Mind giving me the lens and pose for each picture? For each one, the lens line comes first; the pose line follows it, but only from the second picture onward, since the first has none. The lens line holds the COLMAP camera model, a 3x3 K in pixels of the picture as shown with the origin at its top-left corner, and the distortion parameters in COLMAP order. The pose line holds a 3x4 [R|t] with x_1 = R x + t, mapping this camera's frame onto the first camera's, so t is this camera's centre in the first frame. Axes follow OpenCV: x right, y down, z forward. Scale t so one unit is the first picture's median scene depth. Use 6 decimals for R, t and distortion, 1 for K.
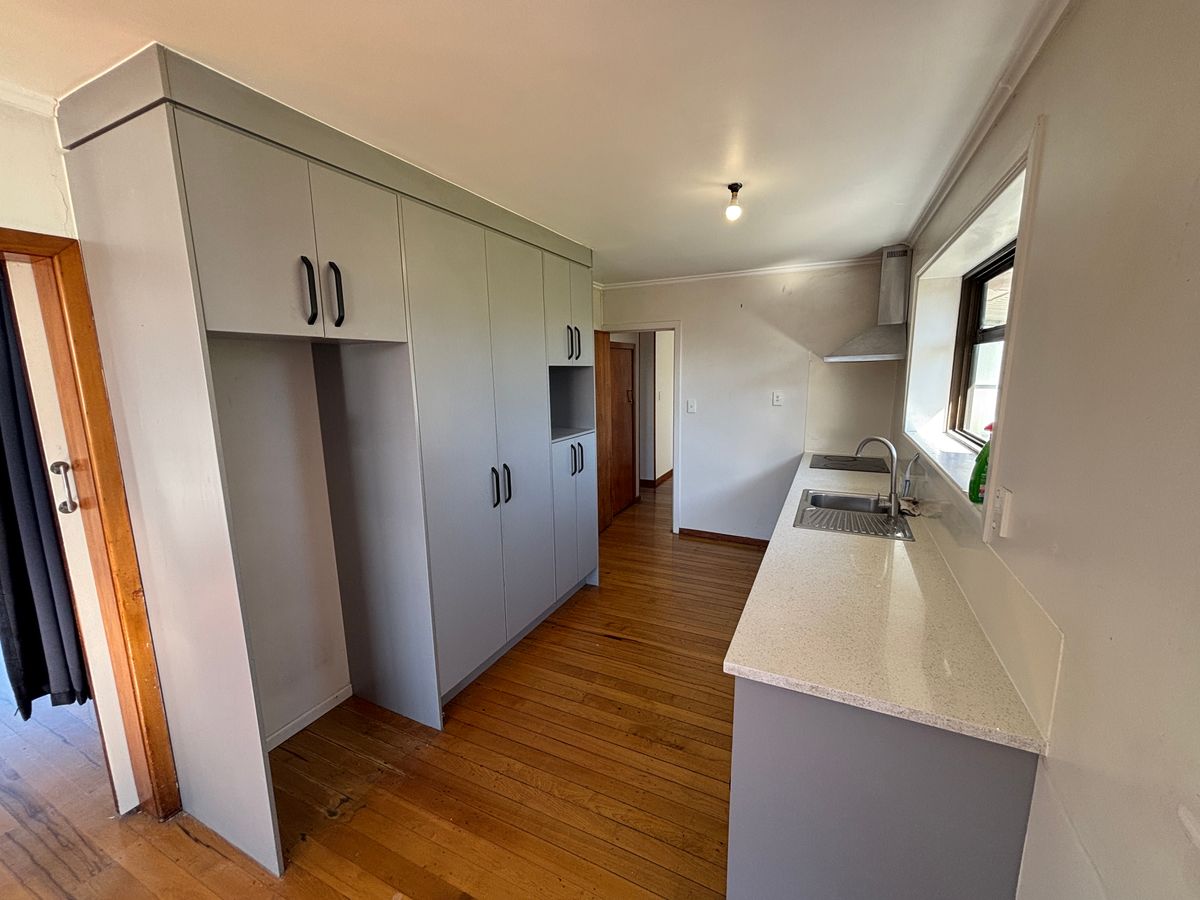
lens RADIAL K [[476.9, 0, 608.8], [0, 476.9, 450.4], [0, 0, 1]] dist [-0.001371, -0.000286]
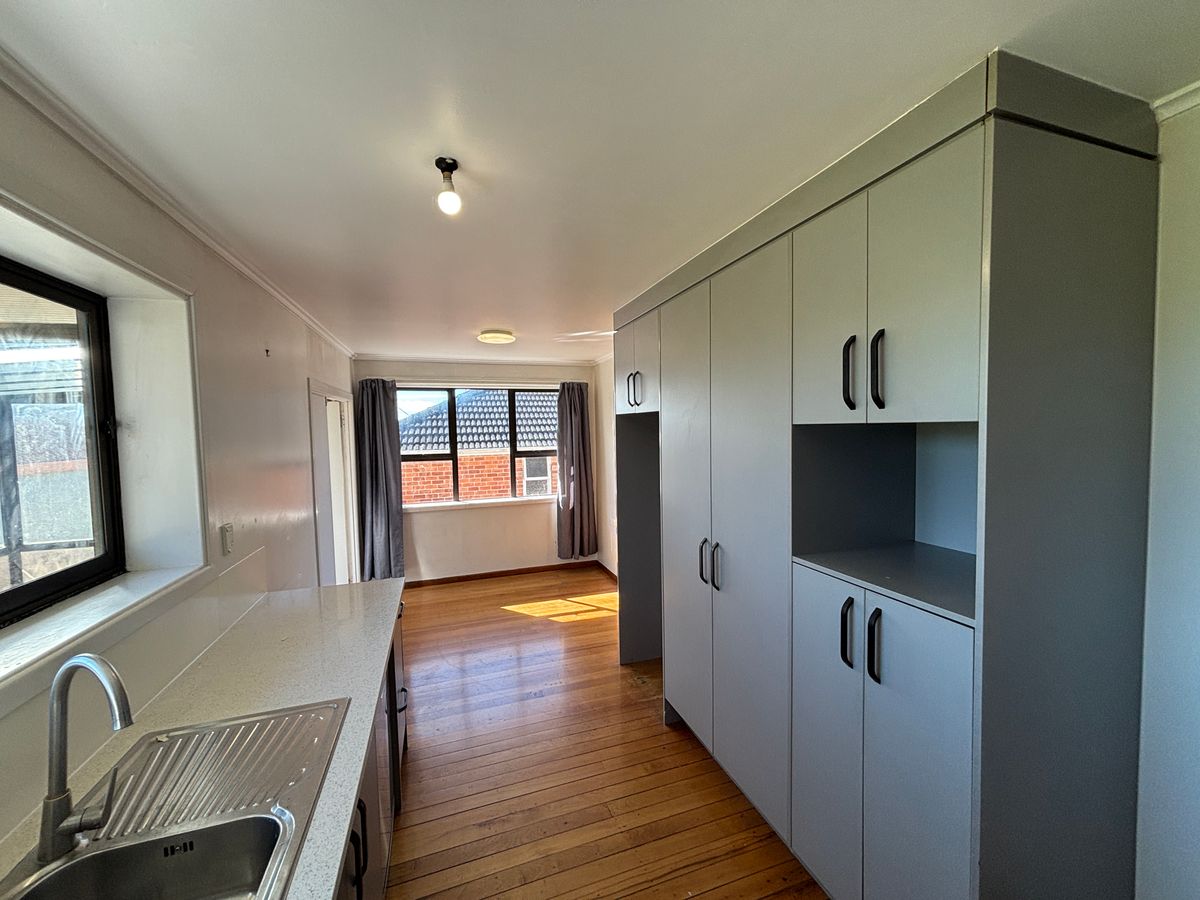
lens RADIAL K [[476.9, 0, 608.8], [0, 476.9, 450.4], [0, 0, 1]] dist [-0.001371, -0.000286]
pose [[-0.715206, 0.066074, -0.695784, 0.432616], [-0.078461, 0.981638, 0.173870, -0.232324], [0.694496, 0.178945, -0.696889, 1.256212]]
